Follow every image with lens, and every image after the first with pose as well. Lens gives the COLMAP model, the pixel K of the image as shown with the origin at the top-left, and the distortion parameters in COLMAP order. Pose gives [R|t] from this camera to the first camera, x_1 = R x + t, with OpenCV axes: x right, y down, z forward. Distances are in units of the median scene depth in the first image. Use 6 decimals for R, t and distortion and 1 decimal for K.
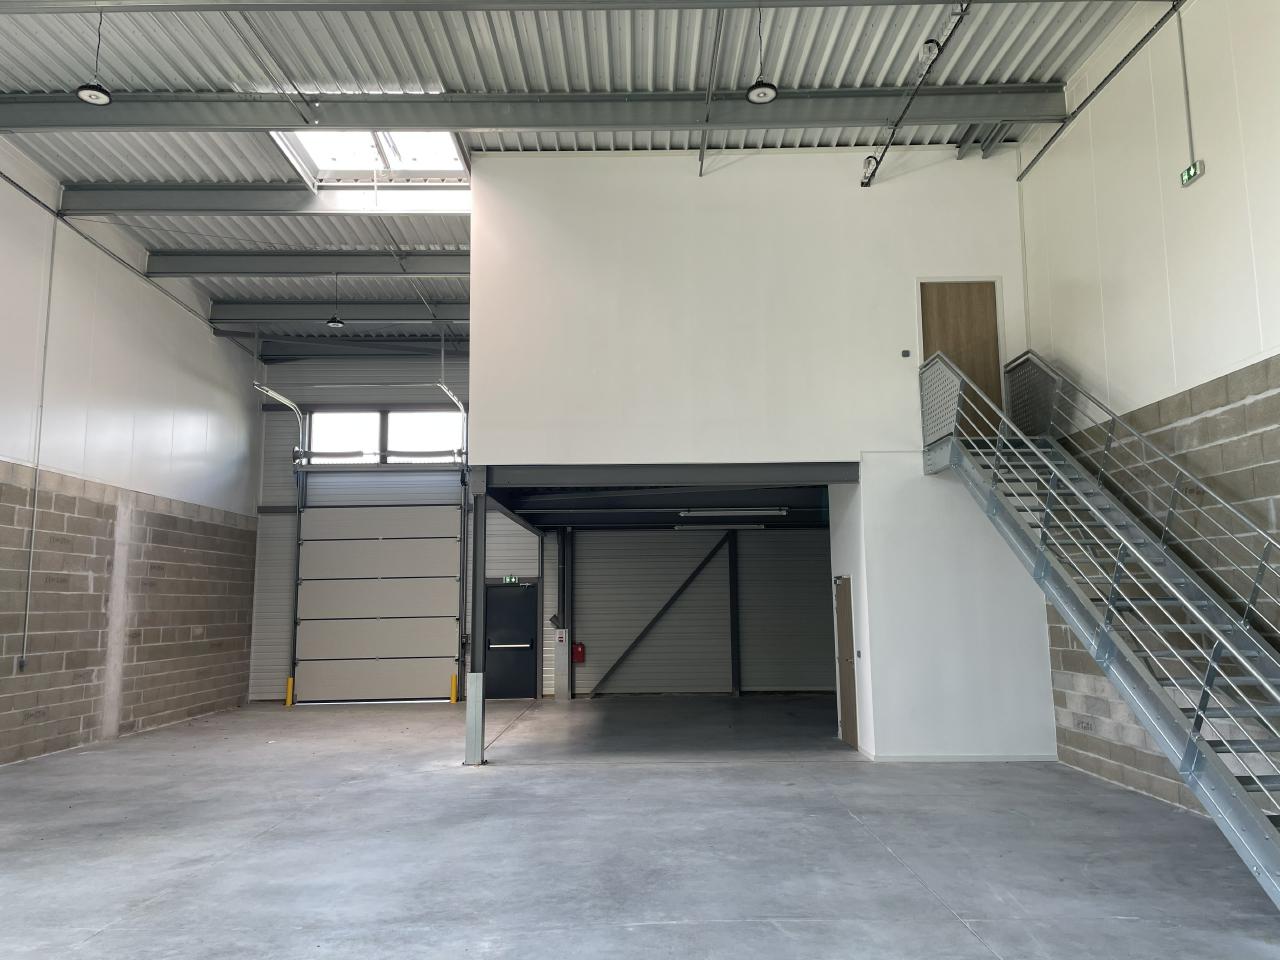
lens RADIAL K [[955.5, 0, 652.4], [0, 955.5, 468.8], [0, 0, 1]] dist [0.086924, -0.112418]
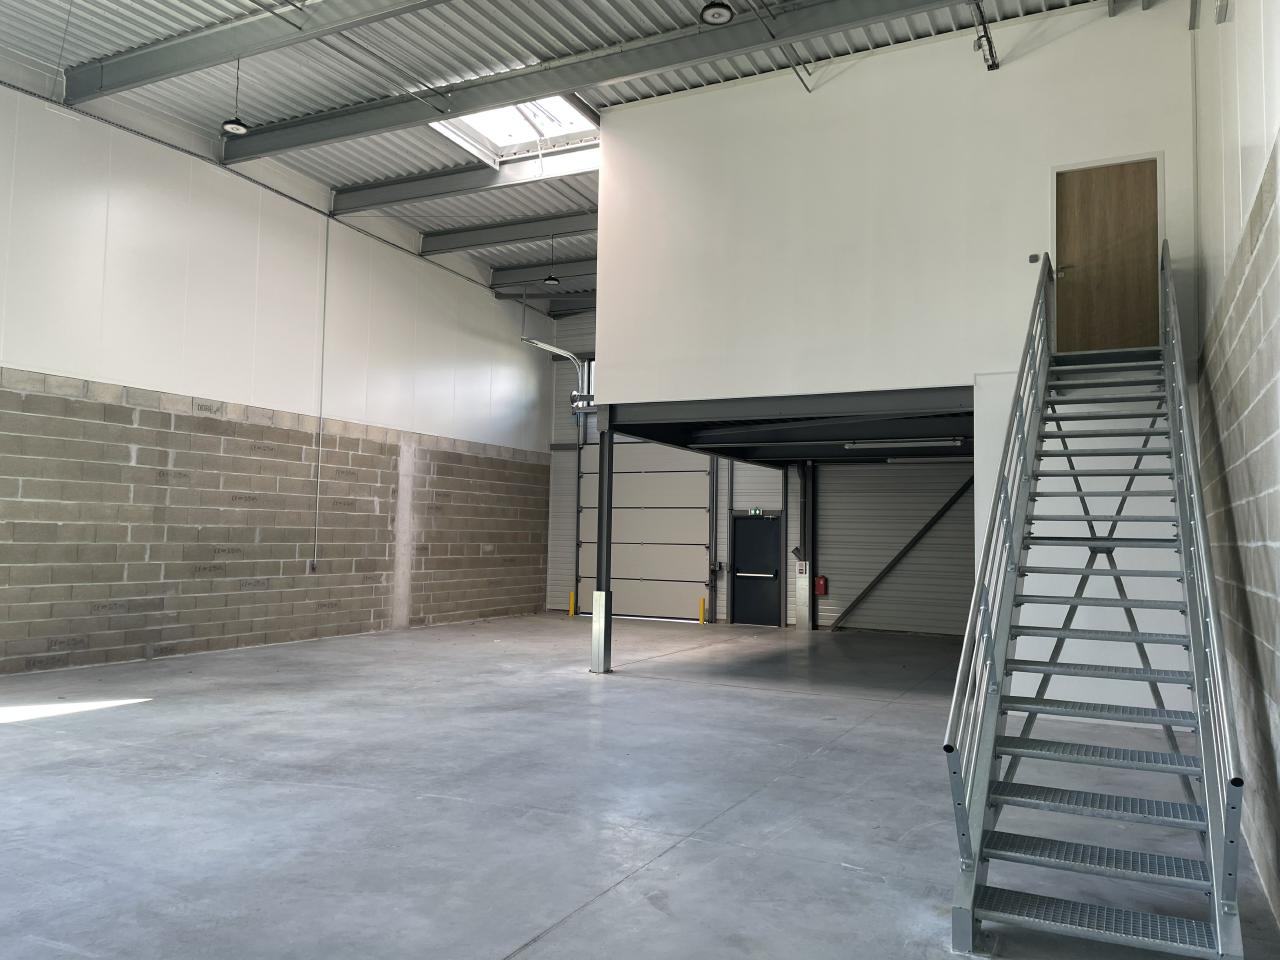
lens RADIAL K [[955.5, 0, 634.8], [0, 955.5, 468.5], [0, 0, 1]] dist [0.086924, -0.112418]
pose [[0.890483, -0.002893, -0.455008, 0.277478], [0.033710, 0.997651, 0.059629, 0.004386], [0.453767, -0.068437, 0.888489, 0.036754]]
